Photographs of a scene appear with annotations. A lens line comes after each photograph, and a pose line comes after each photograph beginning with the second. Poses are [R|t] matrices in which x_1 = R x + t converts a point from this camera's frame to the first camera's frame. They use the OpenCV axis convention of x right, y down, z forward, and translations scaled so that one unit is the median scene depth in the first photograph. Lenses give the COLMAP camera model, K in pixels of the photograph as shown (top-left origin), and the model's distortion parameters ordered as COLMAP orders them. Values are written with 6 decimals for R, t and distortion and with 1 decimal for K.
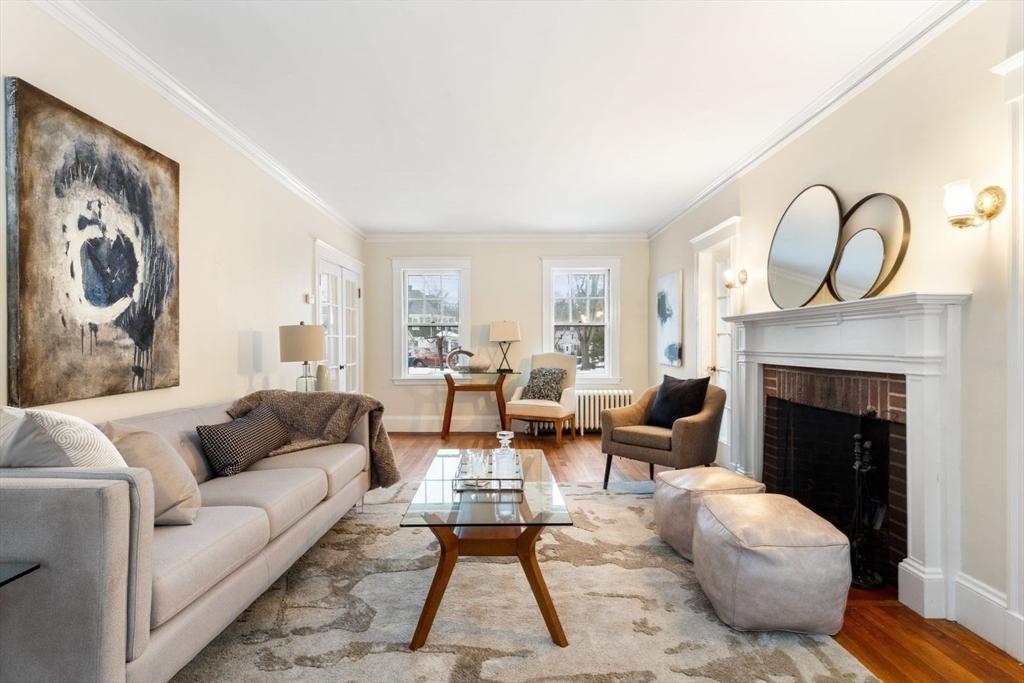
lens RADIAL K [[497.1, 0, 515.9], [0, 497.1, 345.1], [0, 0, 1]] dist [0.001173, -0.001117]
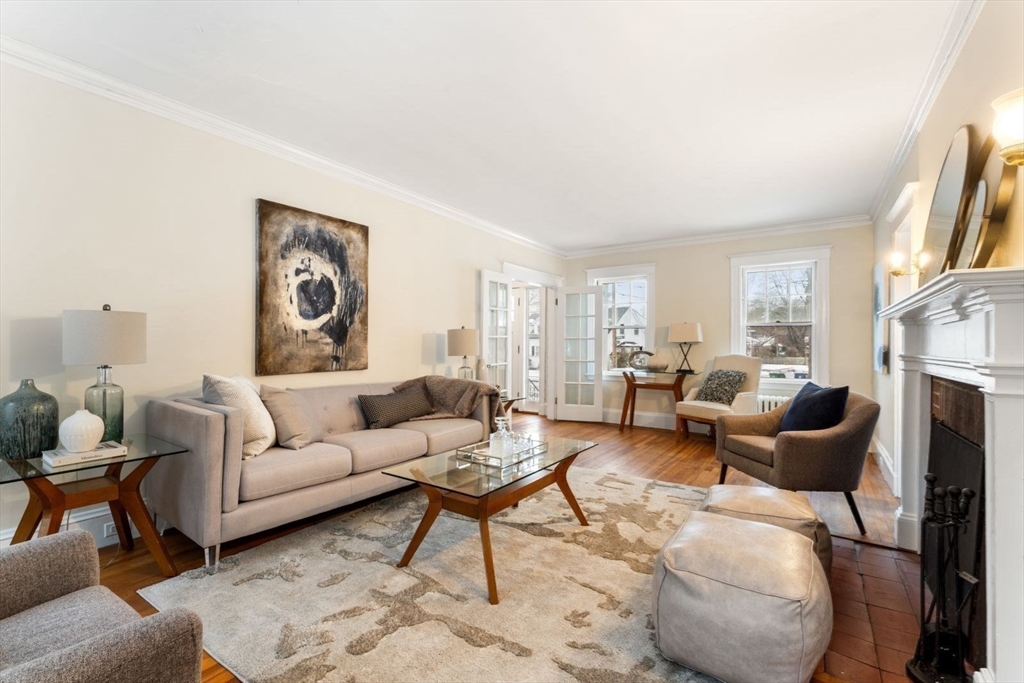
lens RADIAL K [[443.4, 0, 510.3], [0, 443.4, 342.4], [0, 0, 1]] dist [-0.000585, 0.000360]
pose [[0.821815, 0.005508, -0.569727, 0.548961], [-0.010125, 0.999937, -0.004938, 0.000752], [0.569664, 0.009826, 0.821819, 0.131817]]
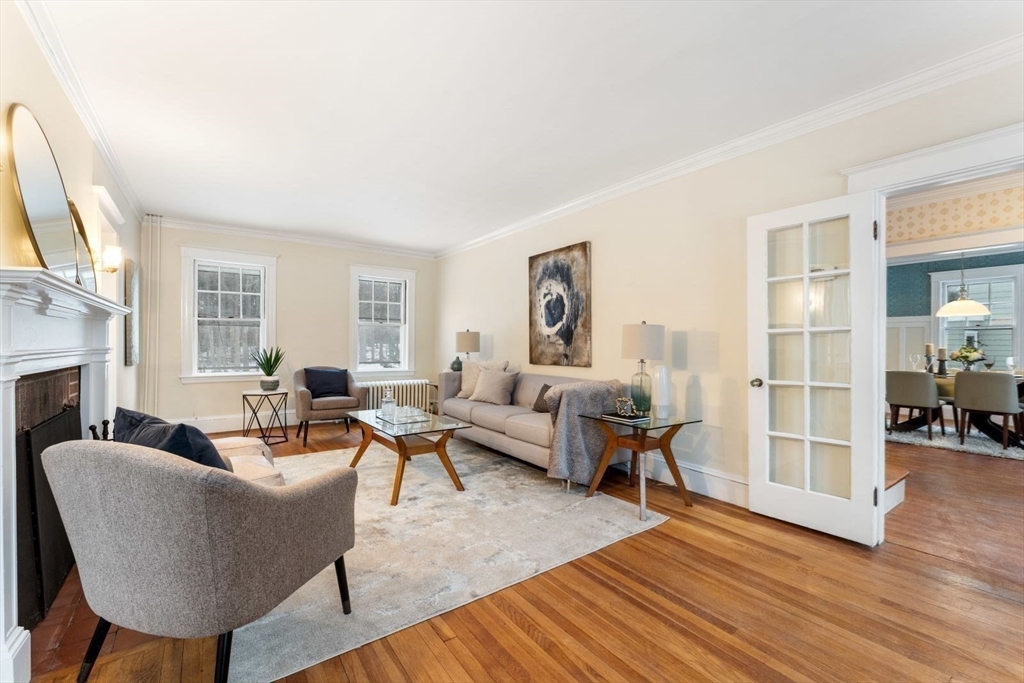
lens RADIAL K [[436.3, 0, 538.4], [0, 436.3, 346.5], [0, 0, 1]] dist [-0.001206, -0.000232]
pose [[-0.792899, -0.000083, -0.609353, 0.460670], [-0.005695, 0.999957, 0.007275, -0.000384], [0.609326, 0.009238, -0.792866, 2.427842]]
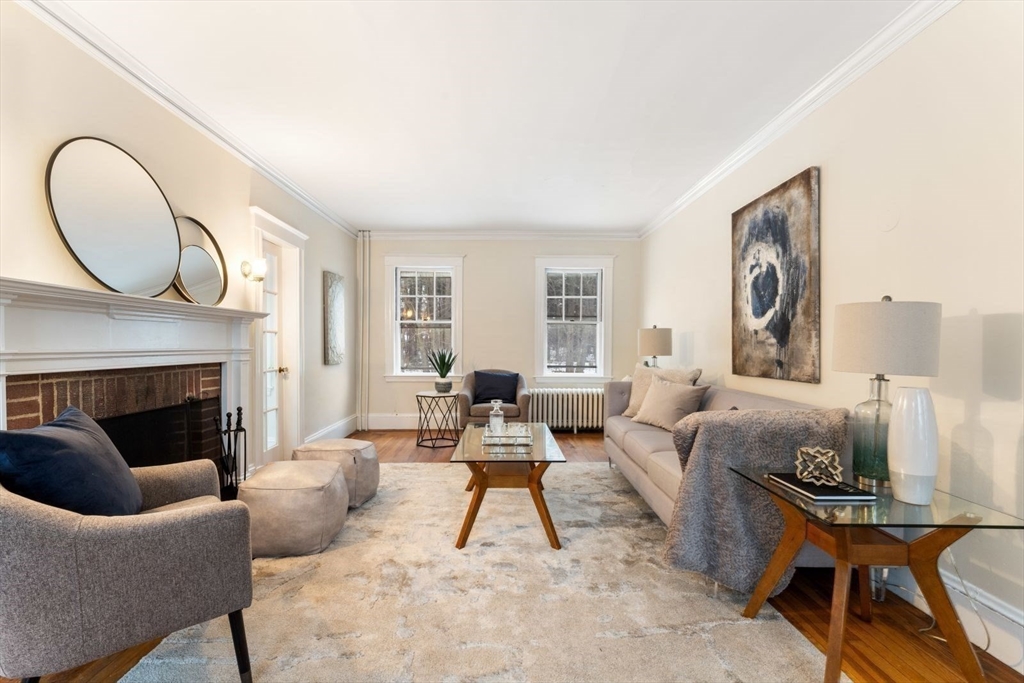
lens RADIAL K [[484.2, 0, 512.8], [0, 484.2, 350.6], [0, 0, 1]] dist [0.003803, 0.000450]
pose [[-0.999977, -0.002104, -0.006385, -0.061989], [-0.002188, 0.999911, 0.013164, 0.004196], [0.006357, 0.013178, -0.999893, 2.287741]]
